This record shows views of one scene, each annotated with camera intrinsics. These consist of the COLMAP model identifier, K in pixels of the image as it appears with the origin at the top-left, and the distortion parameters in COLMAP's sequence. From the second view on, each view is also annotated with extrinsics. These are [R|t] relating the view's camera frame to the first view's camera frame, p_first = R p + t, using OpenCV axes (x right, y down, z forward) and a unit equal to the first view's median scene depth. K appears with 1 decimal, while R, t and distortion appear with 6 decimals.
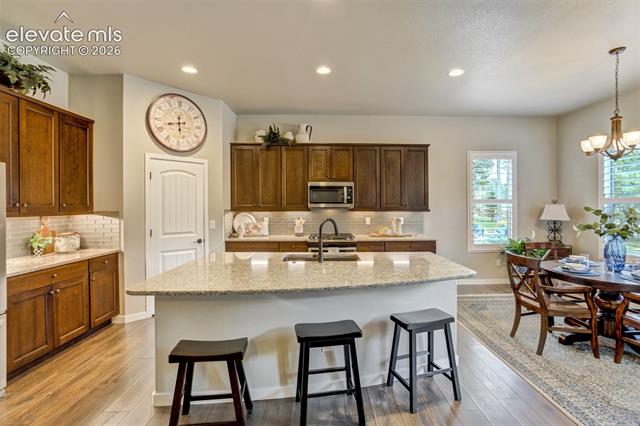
lens RADIAL K [[303.8, 0, 322.7], [0, 303.8, 208.1], [0, 0, 1]] dist [-0.026948, 0.001666]
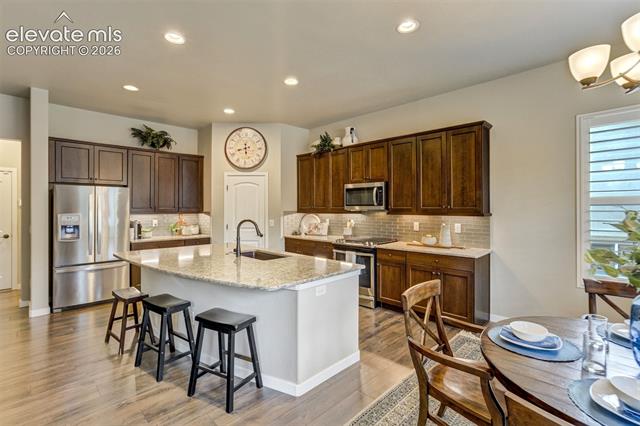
lens RADIAL K [[303.8, 0, 307.1], [0, 303.8, 203.8], [0, 0, 1]] dist [-0.026948, 0.001666]
pose [[0.675406, -0.010180, -0.737376, 0.607149], [-0.004140, 0.999837, -0.017596, -0.004246], [0.737434, 0.014938, 0.675254, 0.232409]]
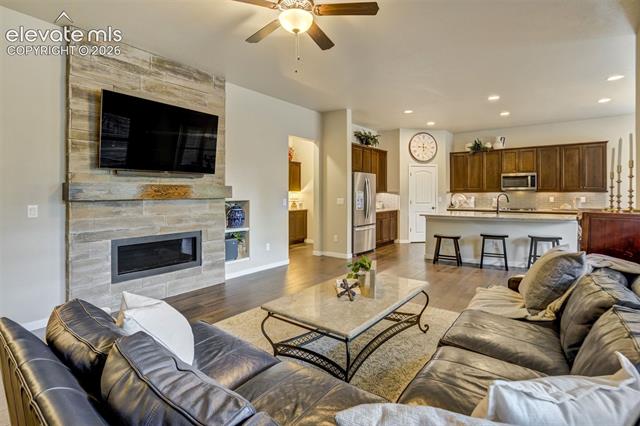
lens RADIAL K [[303.8, 0, 318.5], [0, 303.8, 195.0], [0, 0, 1]] dist [-0.026948, 0.001666]
pose [[0.778226, 0.002678, -0.627978, 0.193640], [-0.005338, 0.999983, -0.002351, 0.033222], [0.627961, 0.005182, 0.778227, -0.806550]]
